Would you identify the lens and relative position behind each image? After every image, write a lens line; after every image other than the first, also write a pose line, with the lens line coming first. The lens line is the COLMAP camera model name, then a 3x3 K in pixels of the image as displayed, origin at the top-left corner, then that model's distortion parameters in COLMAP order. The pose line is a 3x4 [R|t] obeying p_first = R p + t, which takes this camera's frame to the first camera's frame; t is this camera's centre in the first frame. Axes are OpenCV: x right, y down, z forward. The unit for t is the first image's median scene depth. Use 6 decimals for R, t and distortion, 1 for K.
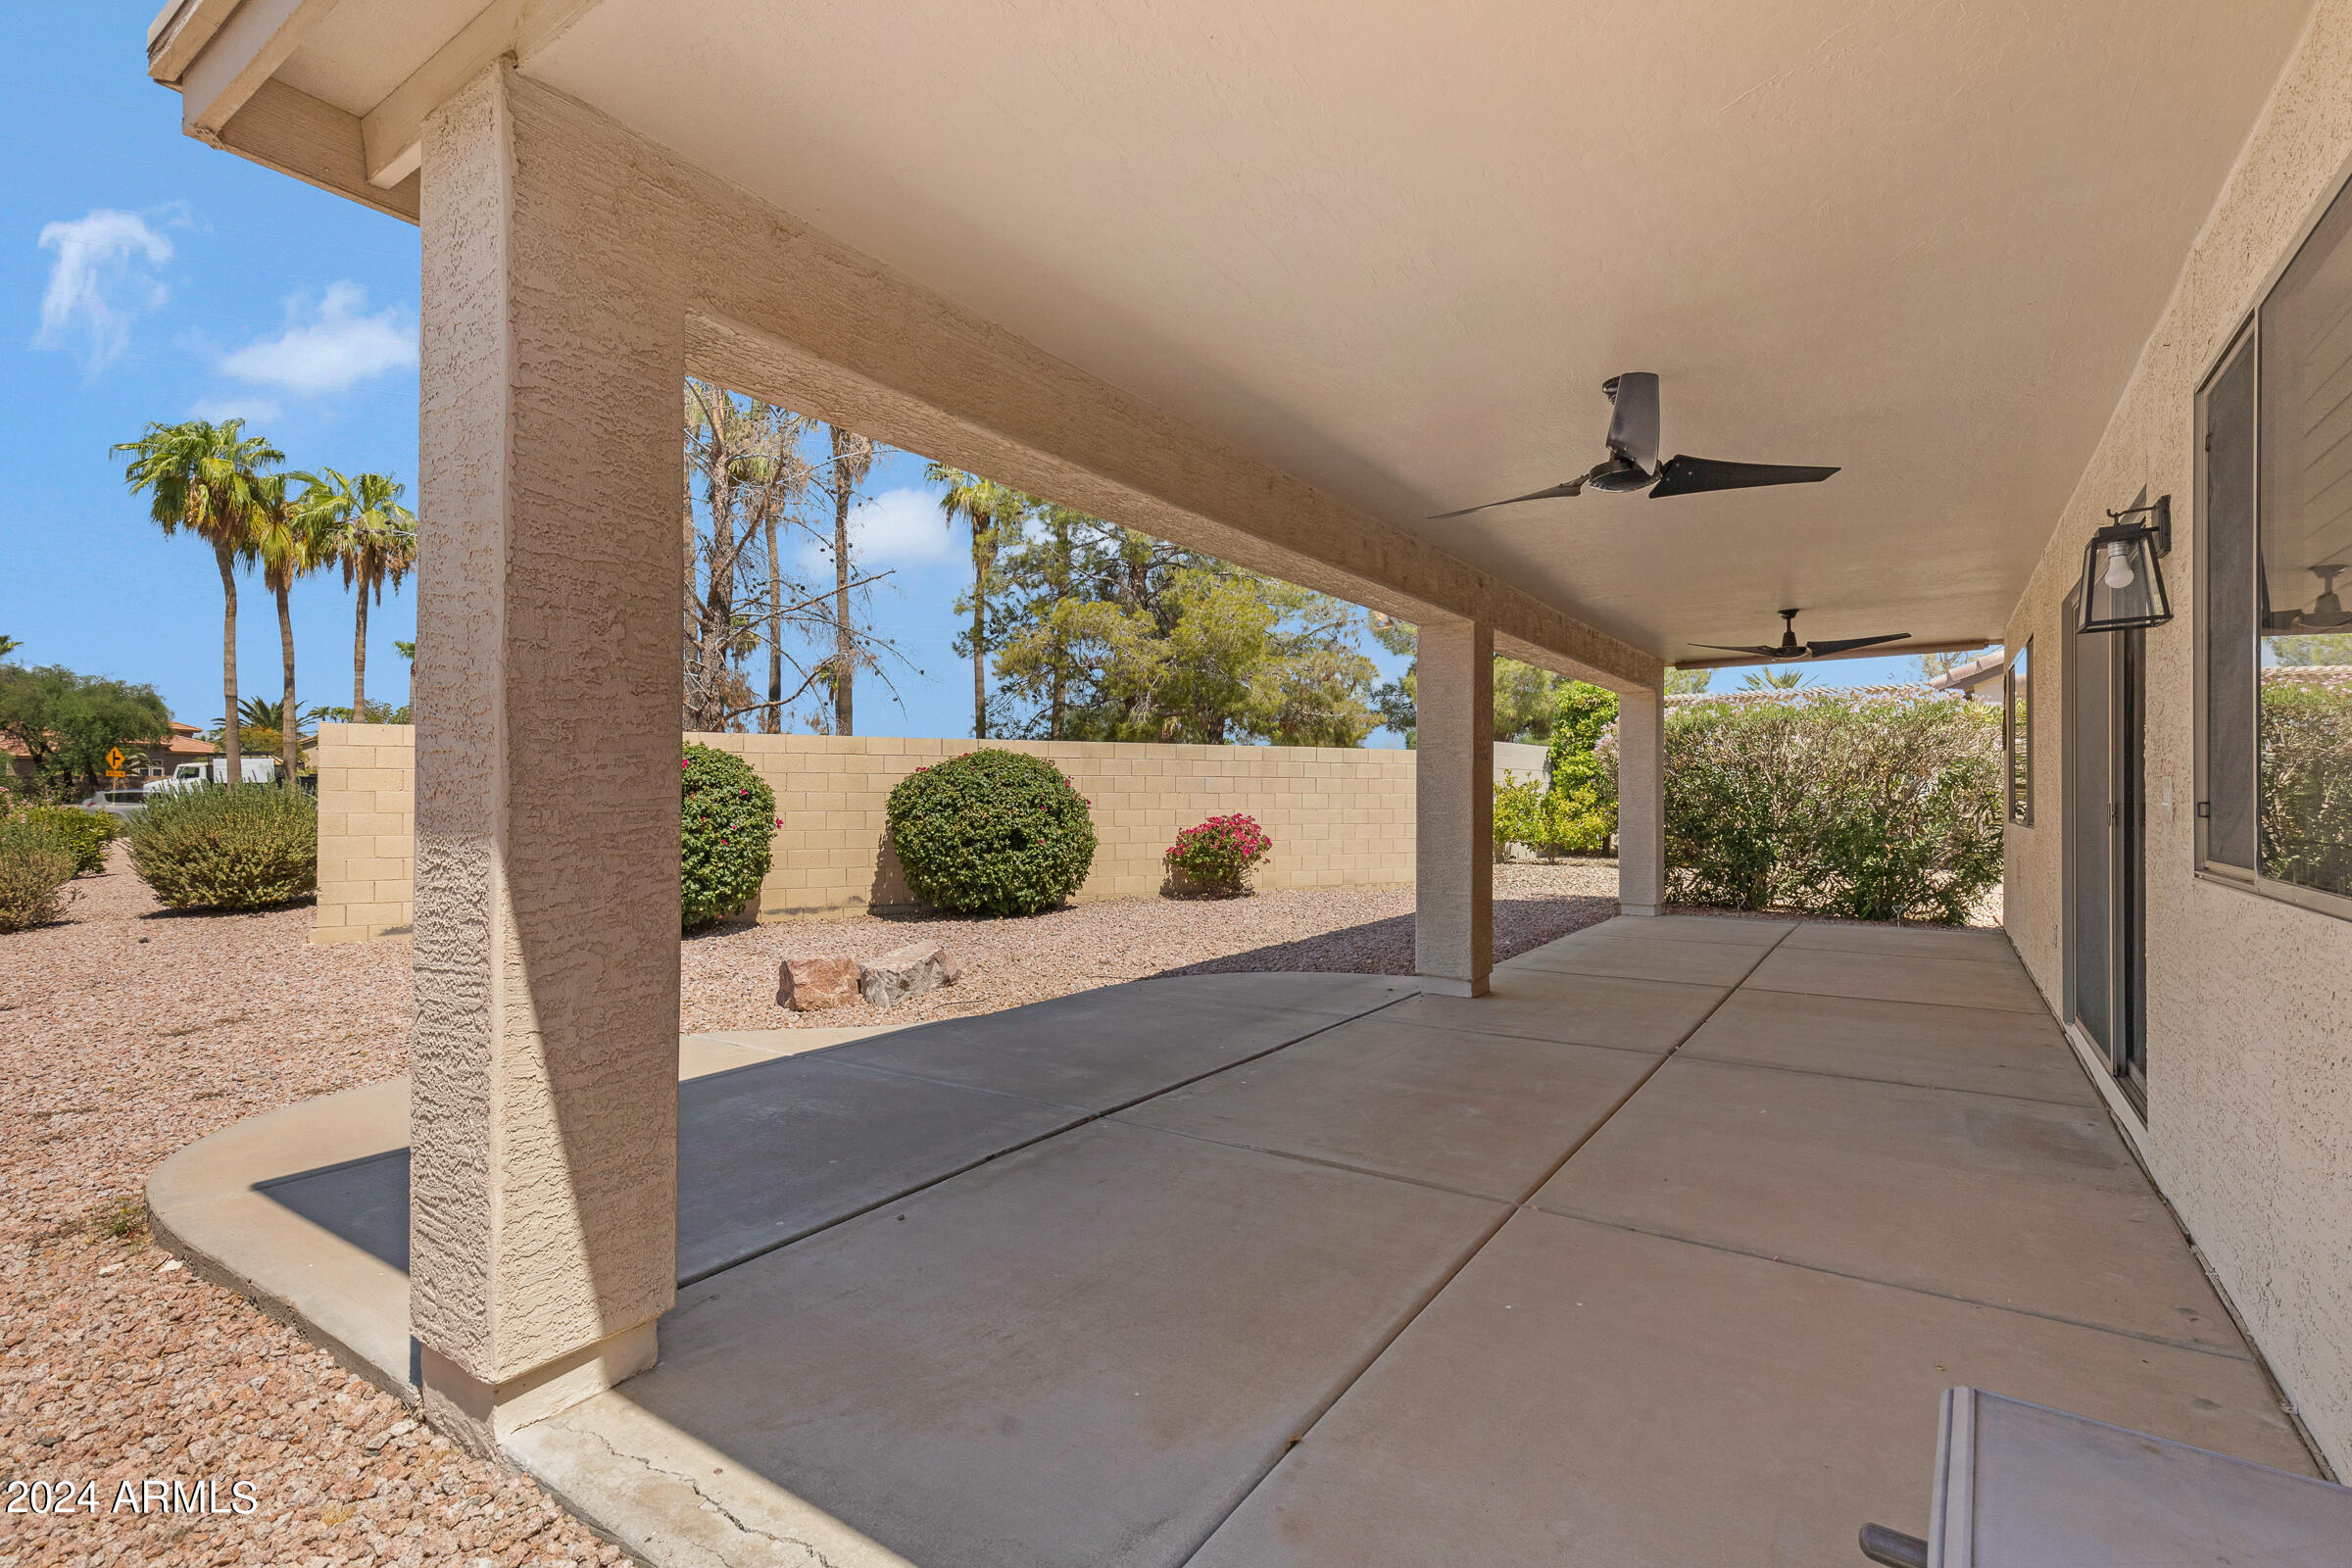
lens RADIAL K [[1079.8, 0, 1186.8], [0, 1079.8, 773.3], [0, 0, 1]] dist [0.017236, 0.000050]
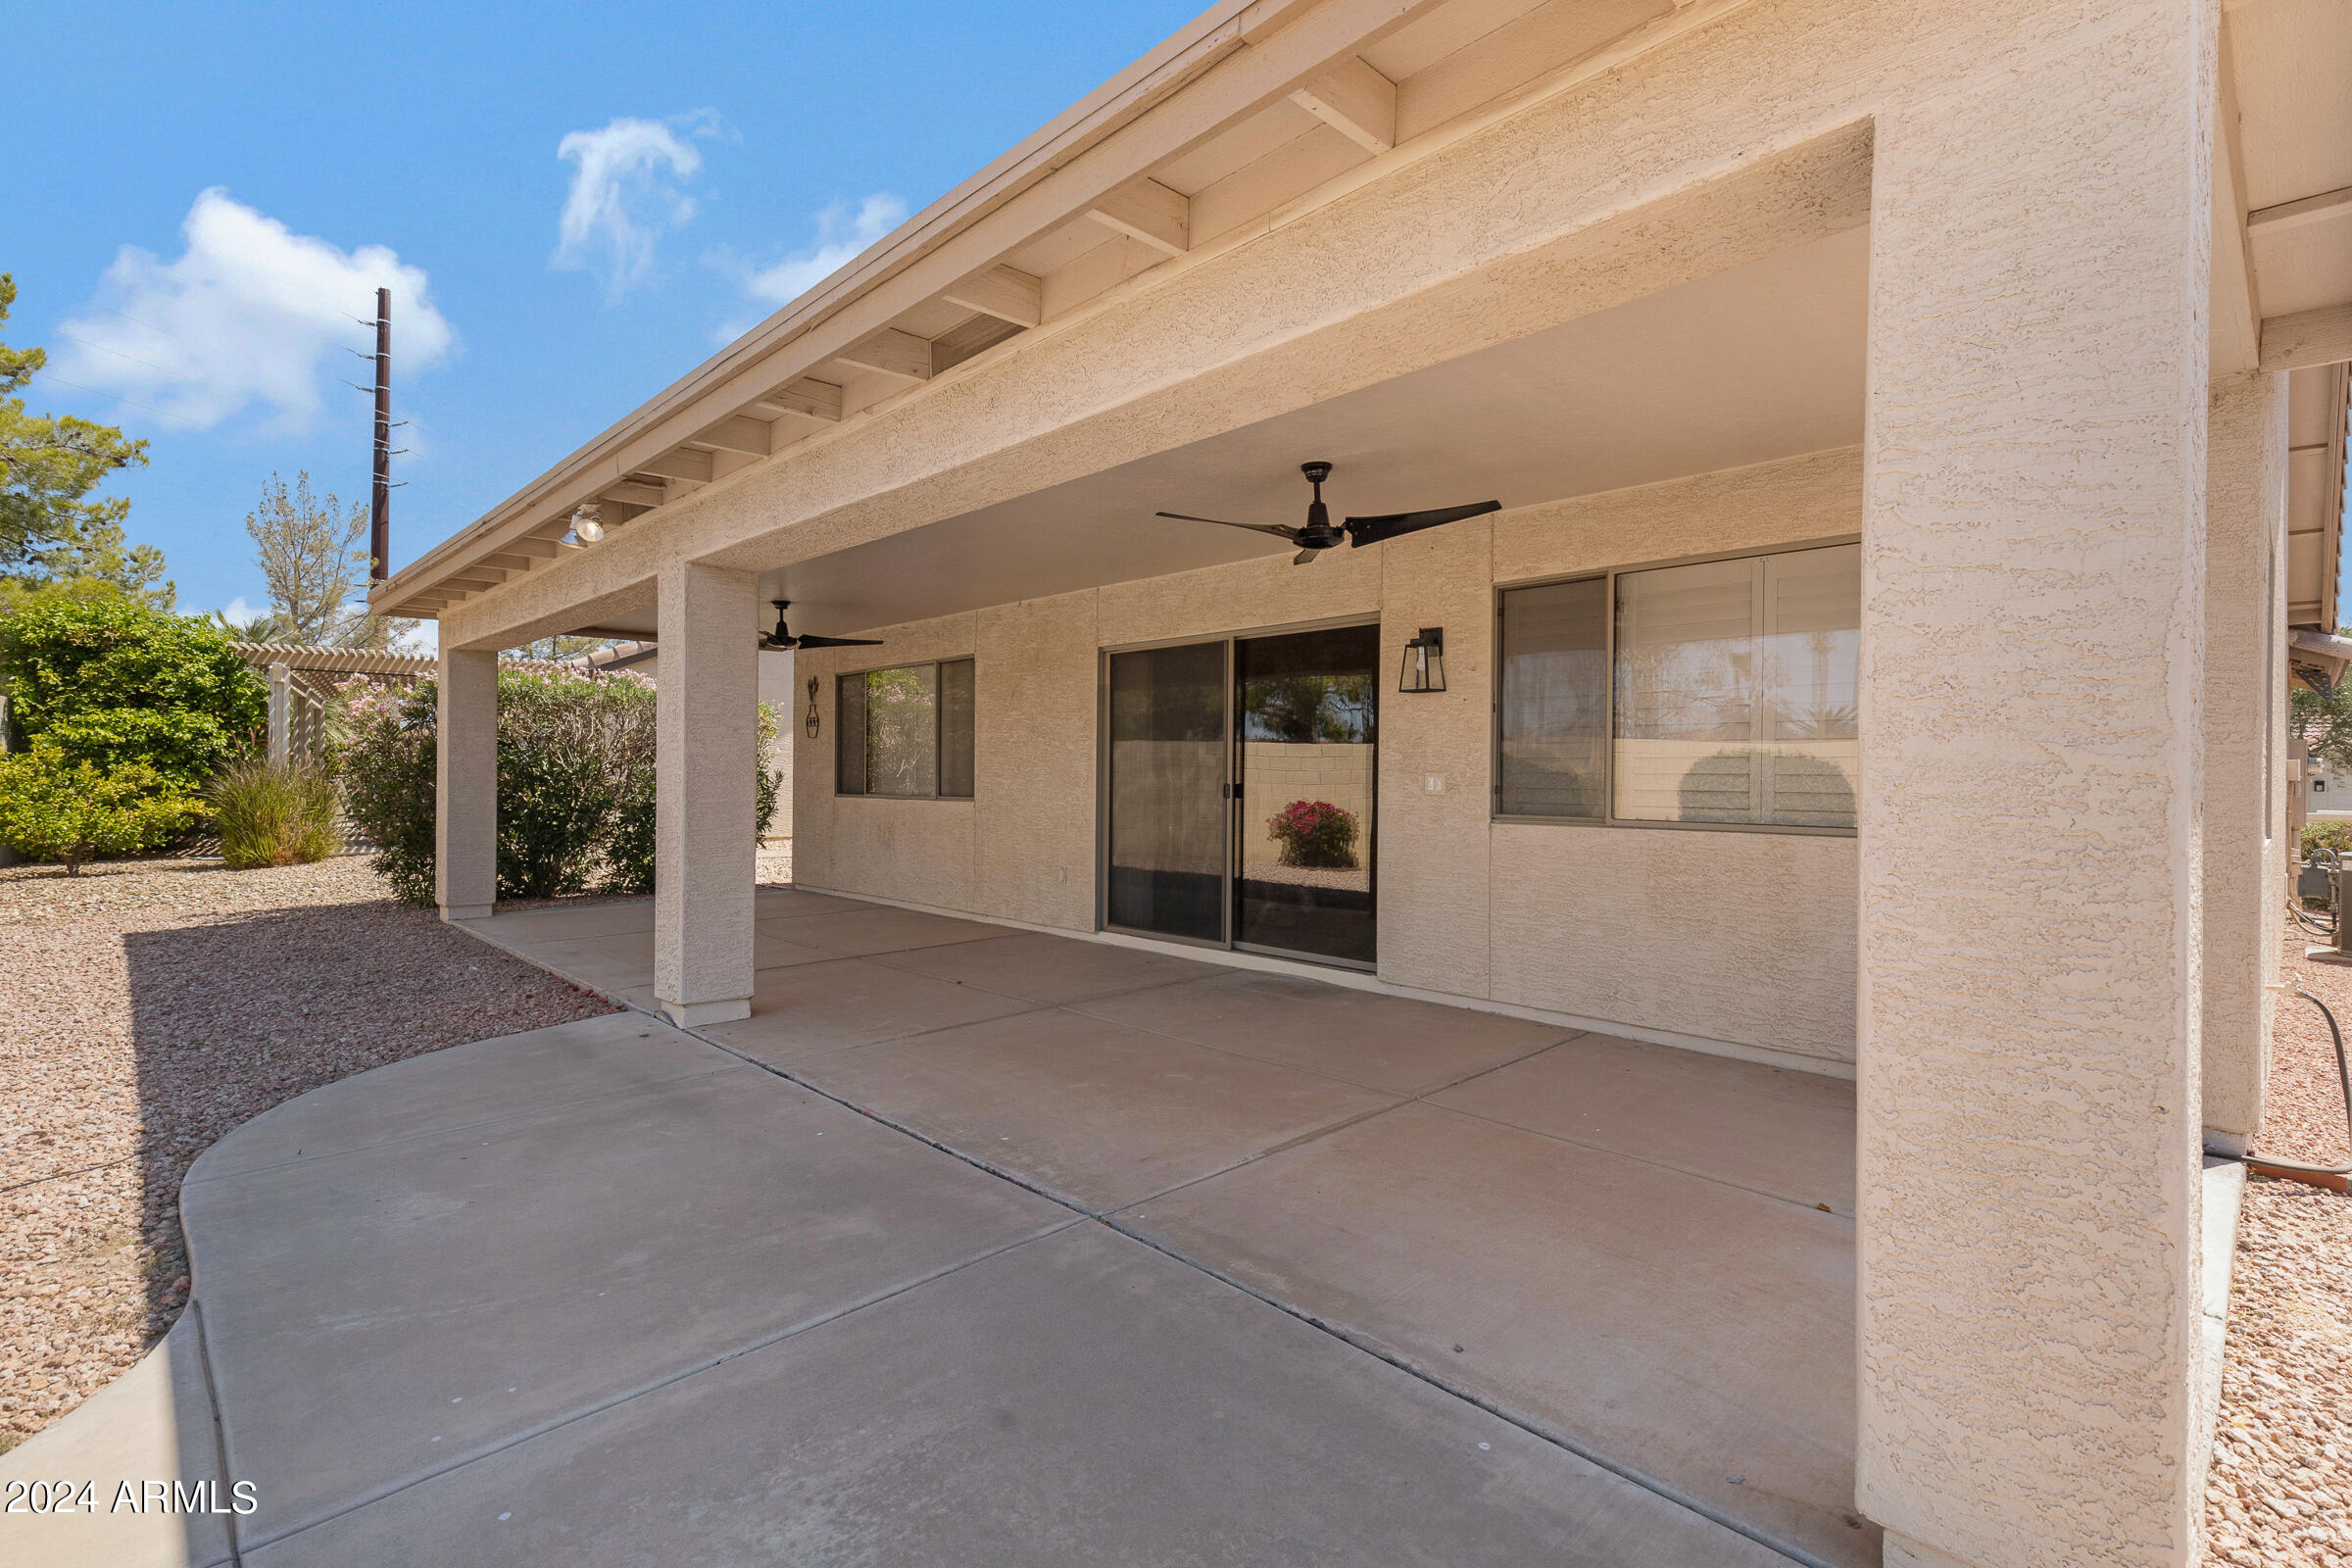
lens RADIAL K [[1079.8, 0, 1186.8], [0, 1079.8, 773.3], [0, 0, 1]] dist [0.017236, 0.000050]
pose [[0.195571, 0.002267, 0.980687, -0.798134], [-0.024919, 0.999686, 0.002659, 0.008540], [-0.980373, -0.024957, 0.195566, 0.799608]]
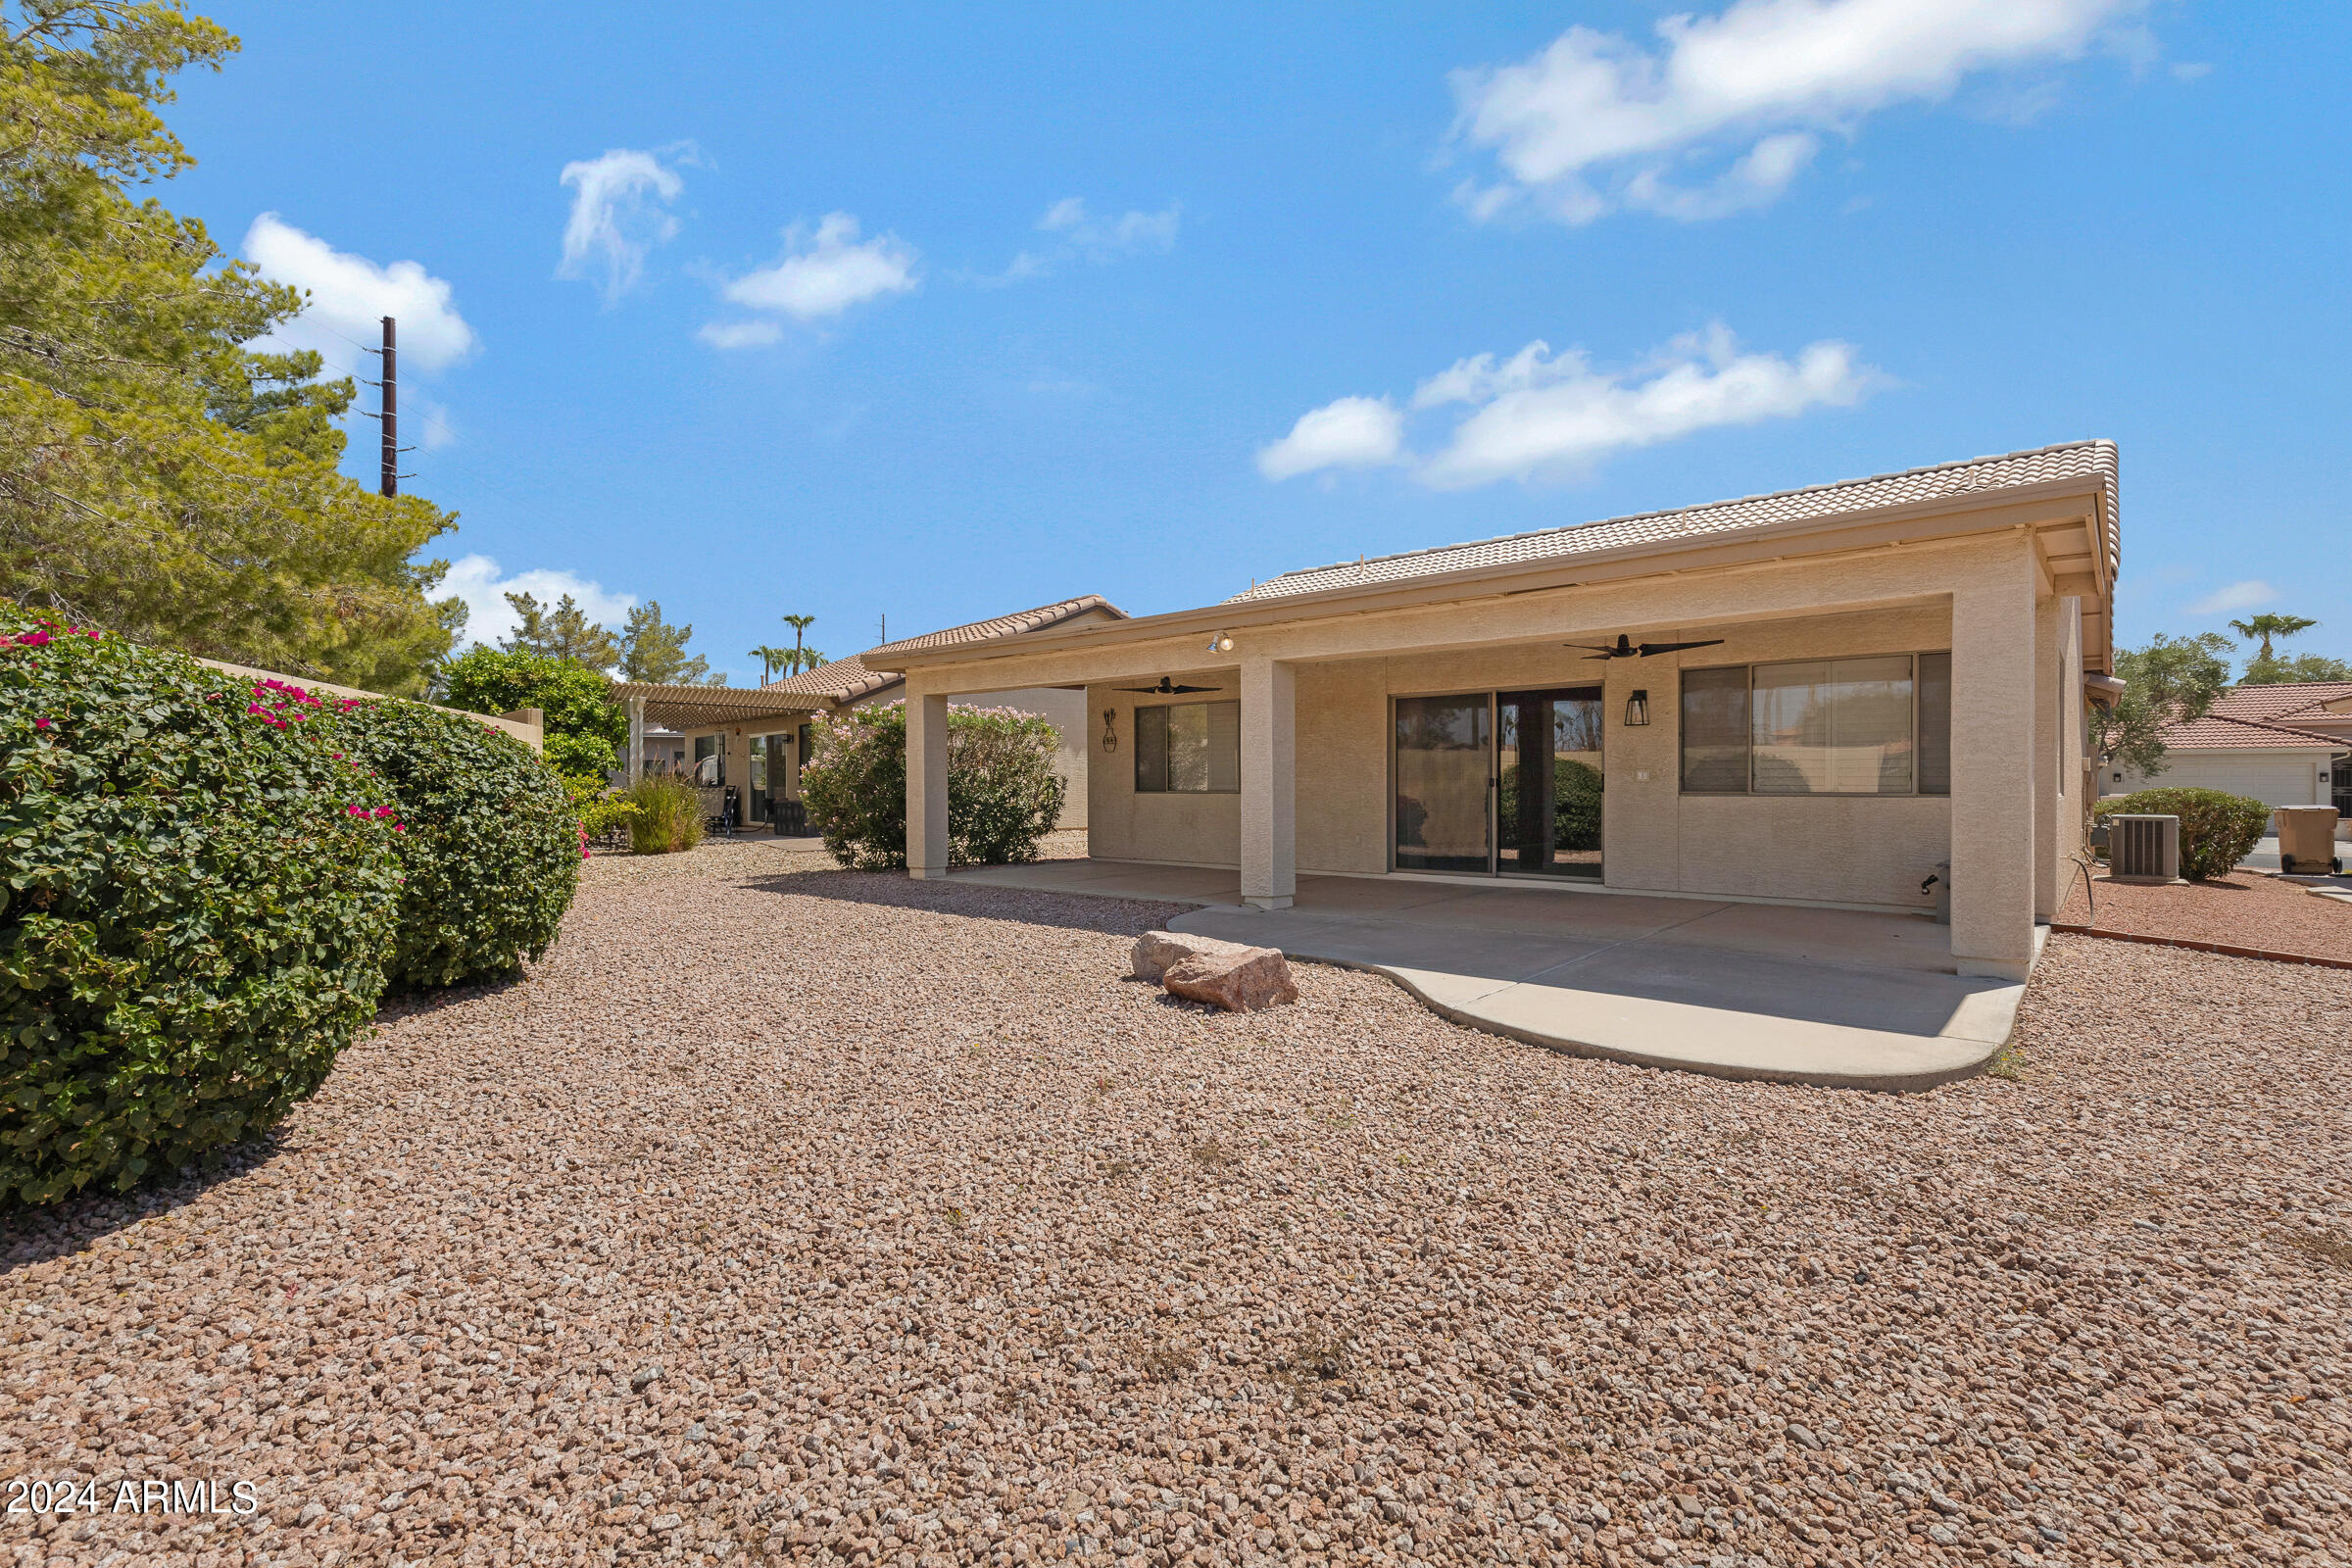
lens RADIAL K [[1096.4, 0, 1176.0], [0, 1096.4, 784.0], [0, 0, 1]] dist [0.023720, 0.000184]
pose [[0.105193, -0.002693, 0.994448, -2.100356], [-0.014101, 0.999892, 0.004200, 0.042426], [-0.994352, -0.014465, 0.105144, 1.602370]]
